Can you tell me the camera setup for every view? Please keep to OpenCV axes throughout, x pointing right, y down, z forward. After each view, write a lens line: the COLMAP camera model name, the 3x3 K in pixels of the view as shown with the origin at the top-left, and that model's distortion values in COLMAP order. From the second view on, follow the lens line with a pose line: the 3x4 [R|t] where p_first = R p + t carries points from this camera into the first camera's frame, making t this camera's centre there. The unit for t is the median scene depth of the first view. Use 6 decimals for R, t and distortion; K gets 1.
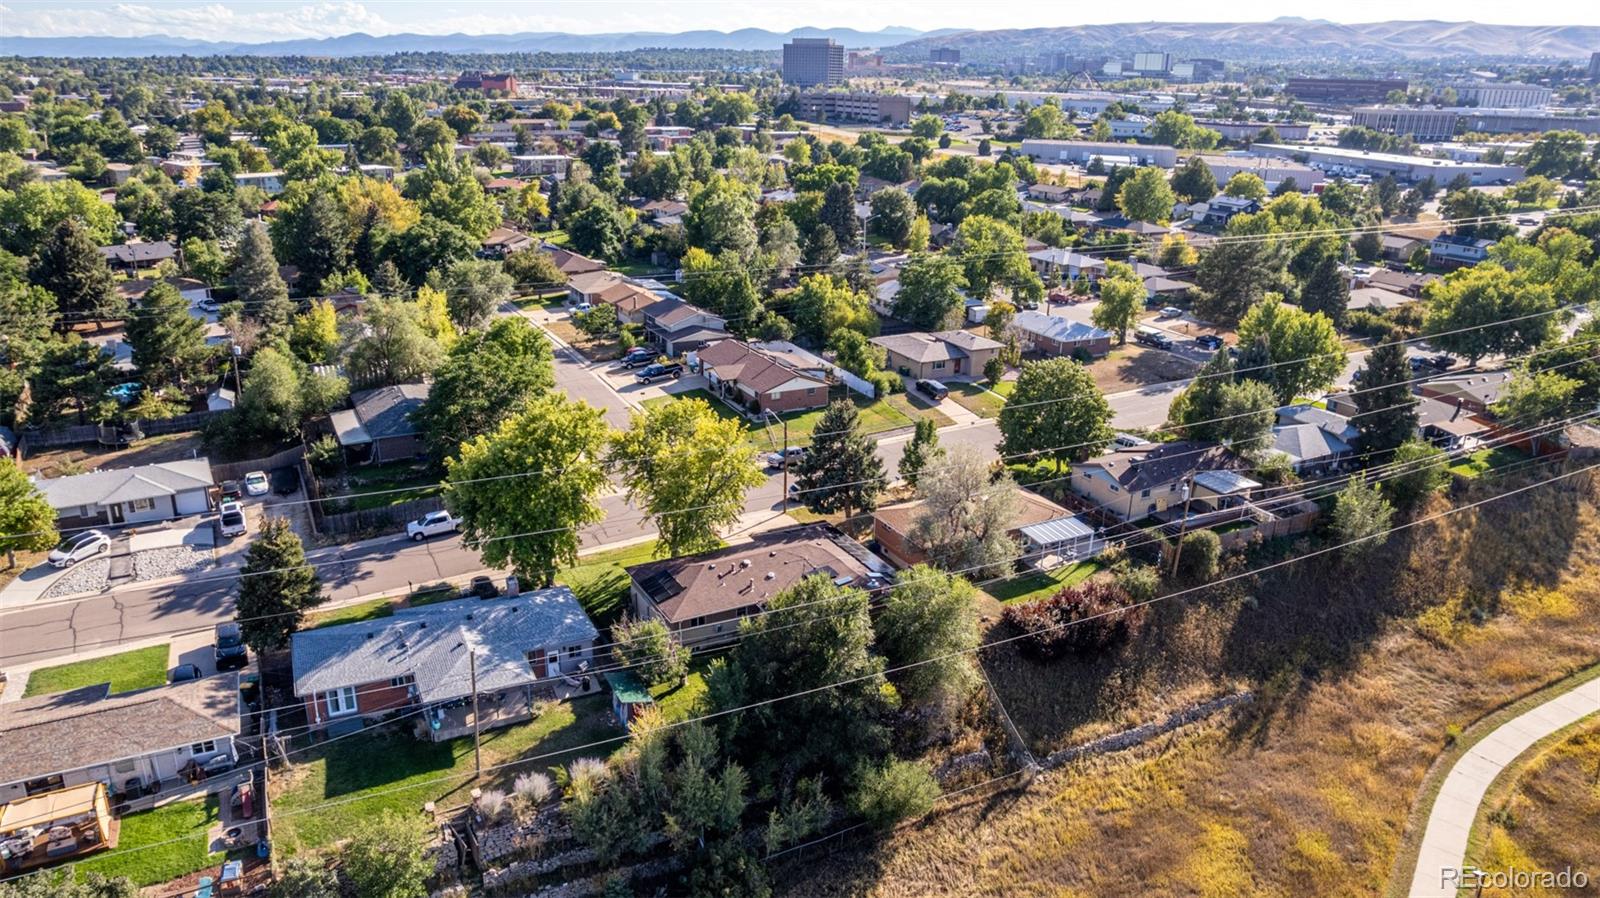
lens RADIAL K [[1071.4, 0, 800.0], [0, 1071.4, 449.0], [0, 0, 1]] dist [-0.089668, 0.083226]
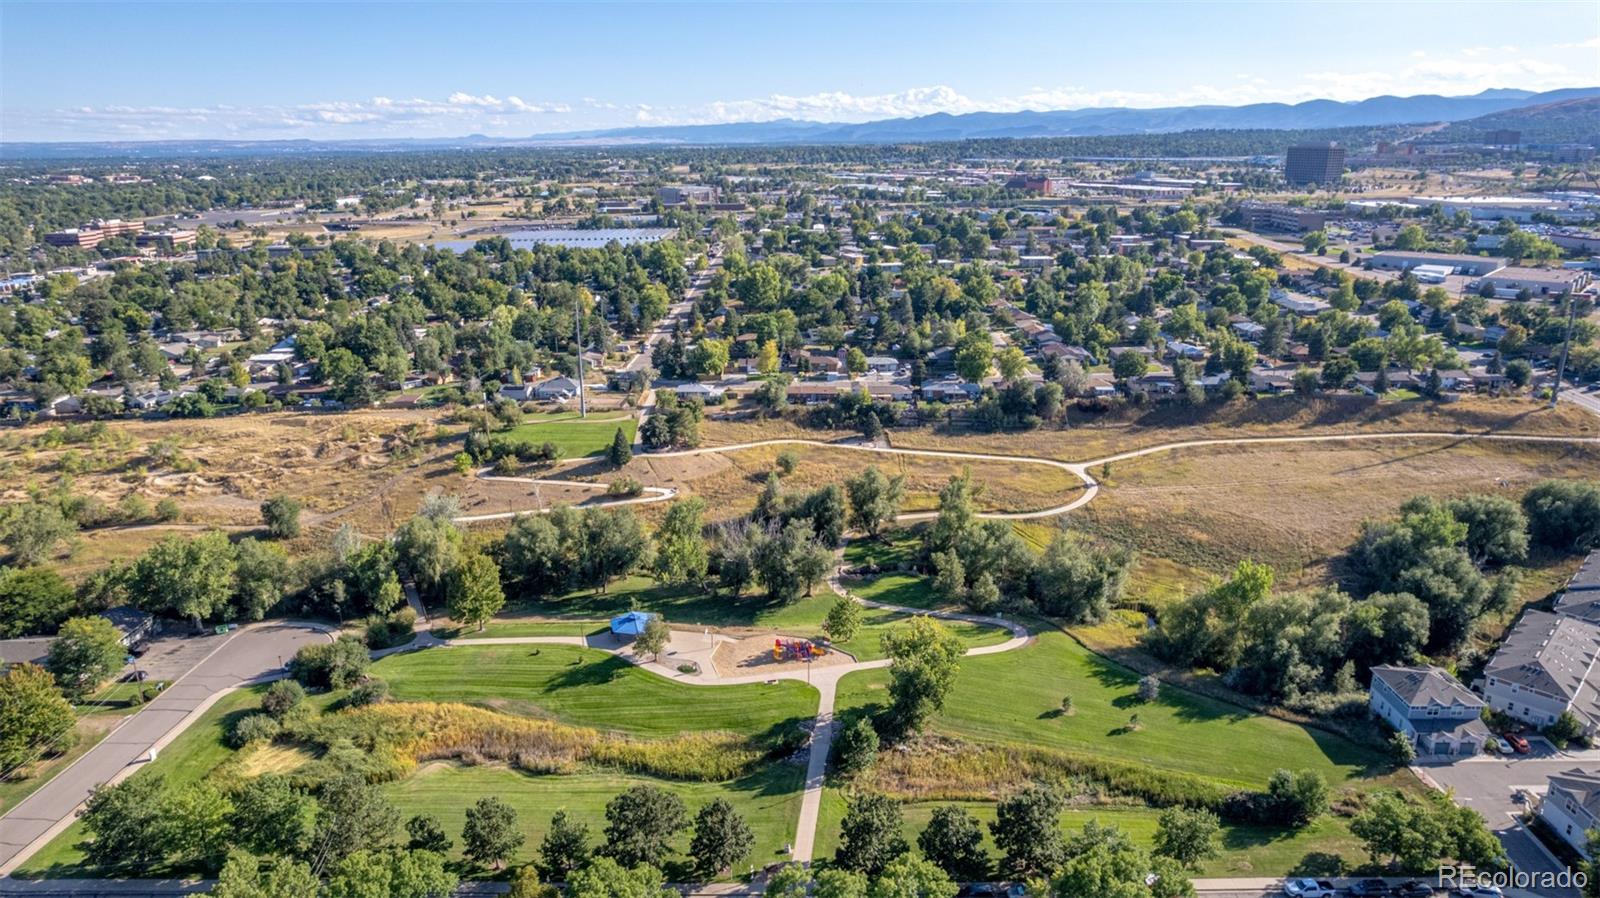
lens RADIAL K [[1030.6, 0, 800.0], [0, 1030.6, 449.0], [0, 0, 1]] dist [-0.039855, 0.000872]
pose [[0.875905, 0.114226, -0.468767, 0.244552], [-0.137803, 0.990328, -0.016172, 0.118754], [0.462386, 0.078763, 0.883174, -0.650129]]
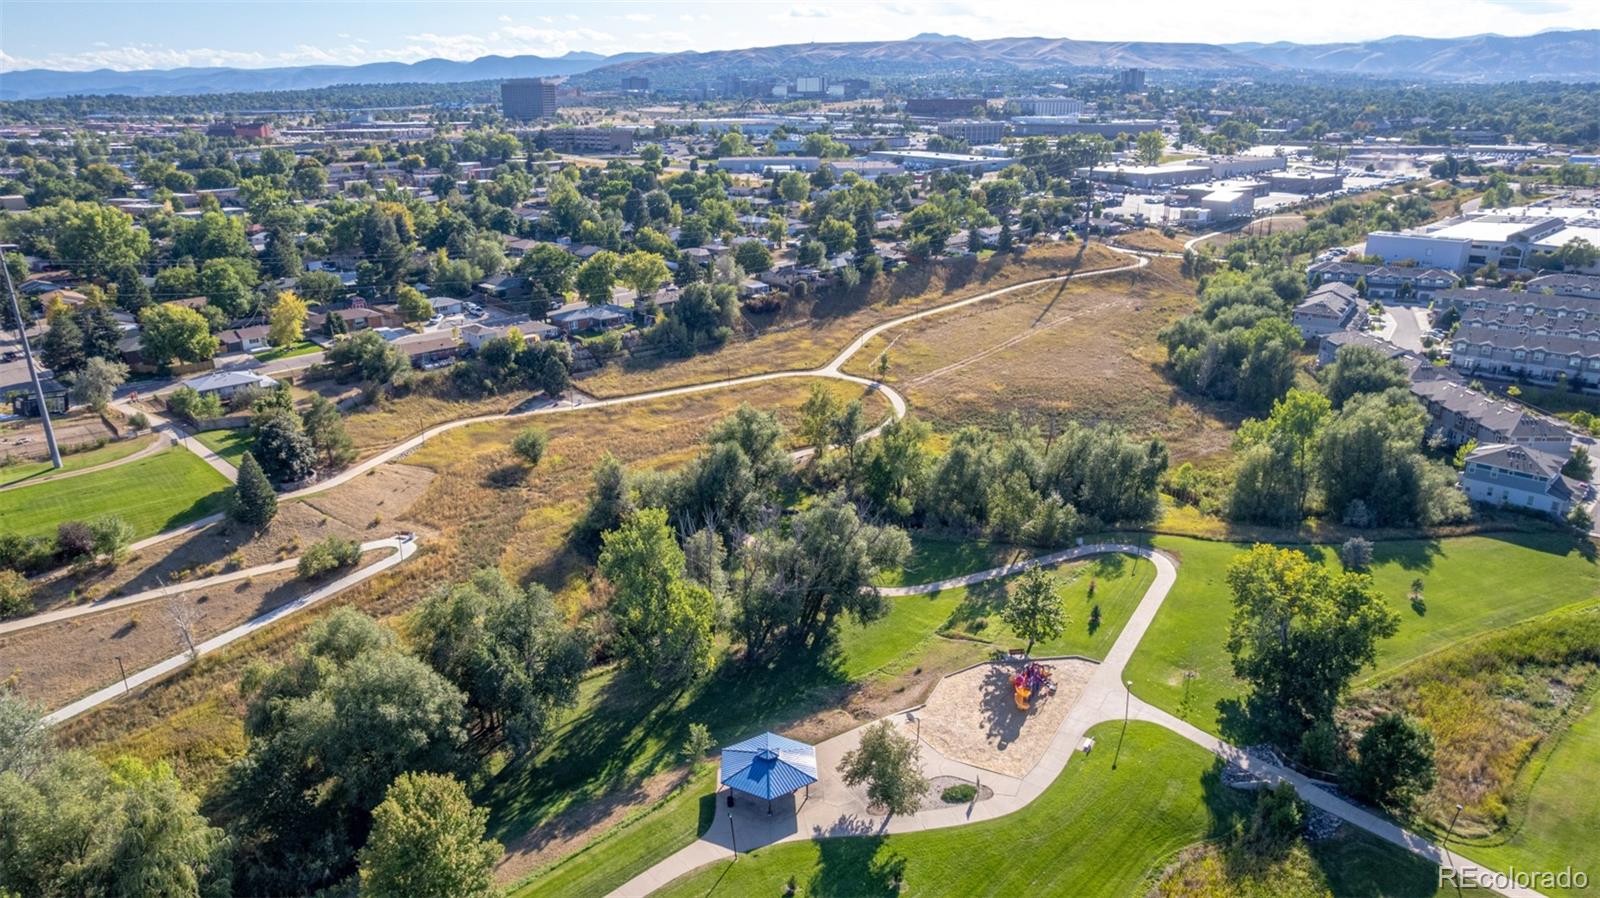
lens RADIAL K [[1030.6, 0, 800.0], [0, 1030.6, 449.0], [0, 0, 1]] dist [-0.039855, 0.000872]
pose [[0.958933, -0.119856, 0.257066, -0.115280], [0.121324, 0.992560, 0.010203, 0.128853], [-0.256376, 0.021405, 0.966340, -0.473425]]
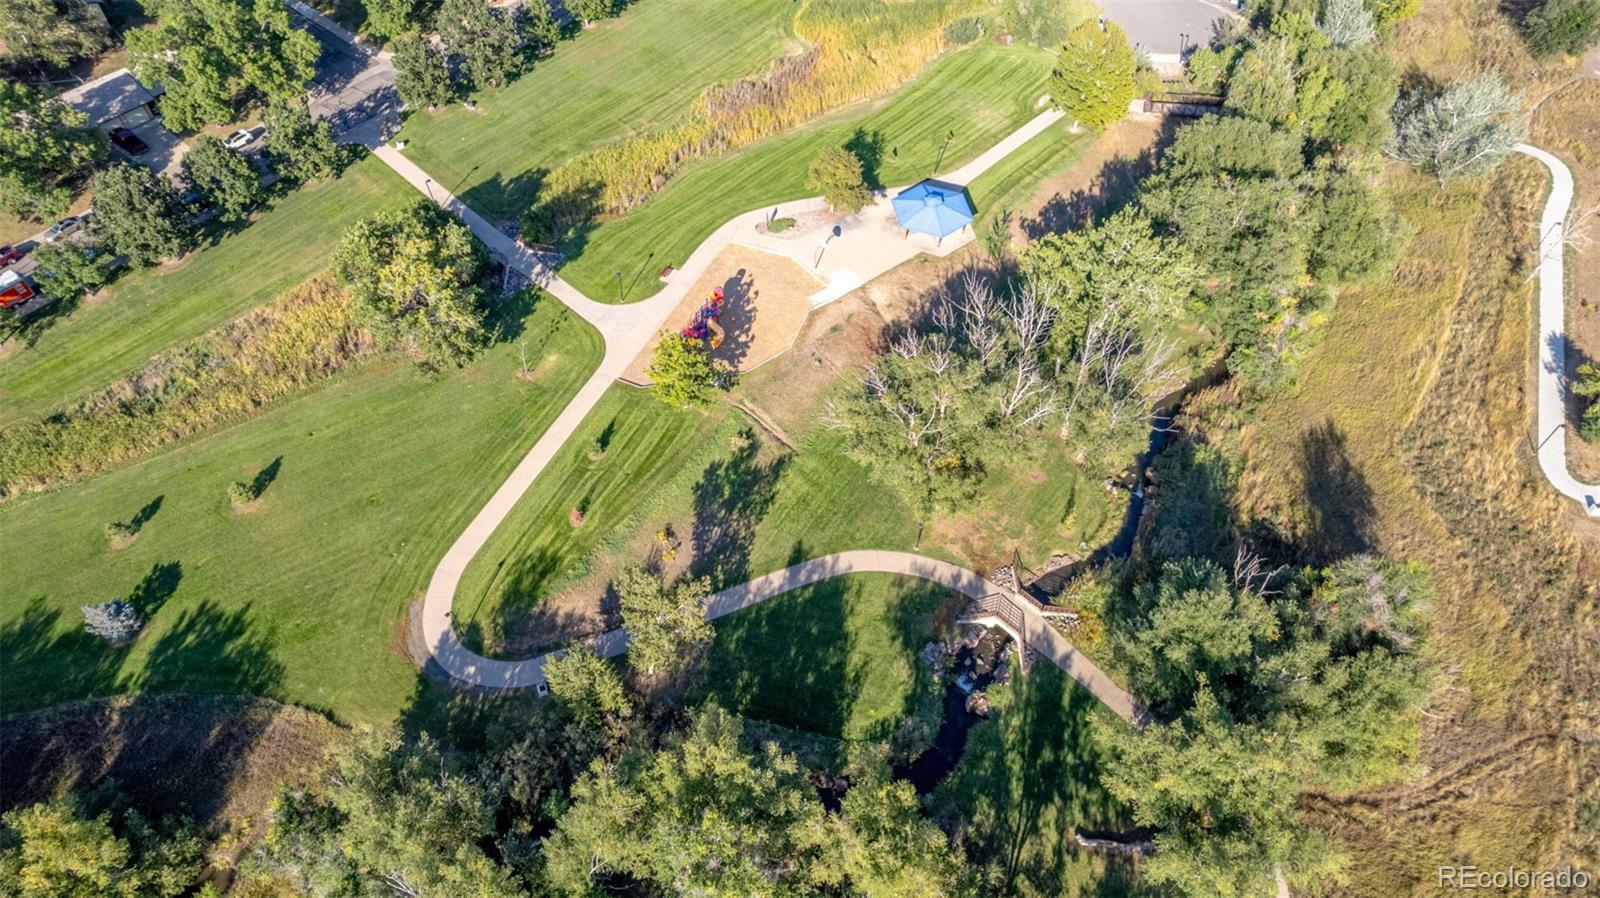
lens RADIAL K [[1030.6, 0, 800.0], [0, 1030.6, 449.0], [0, 0, 1]] dist [-0.039855, 0.000872]
pose [[-0.920298, 0.287074, -0.265783, 0.082592], [-0.150941, 0.366220, 0.918204, -0.057519], [0.360928, 0.885139, -0.293700, -0.068912]]
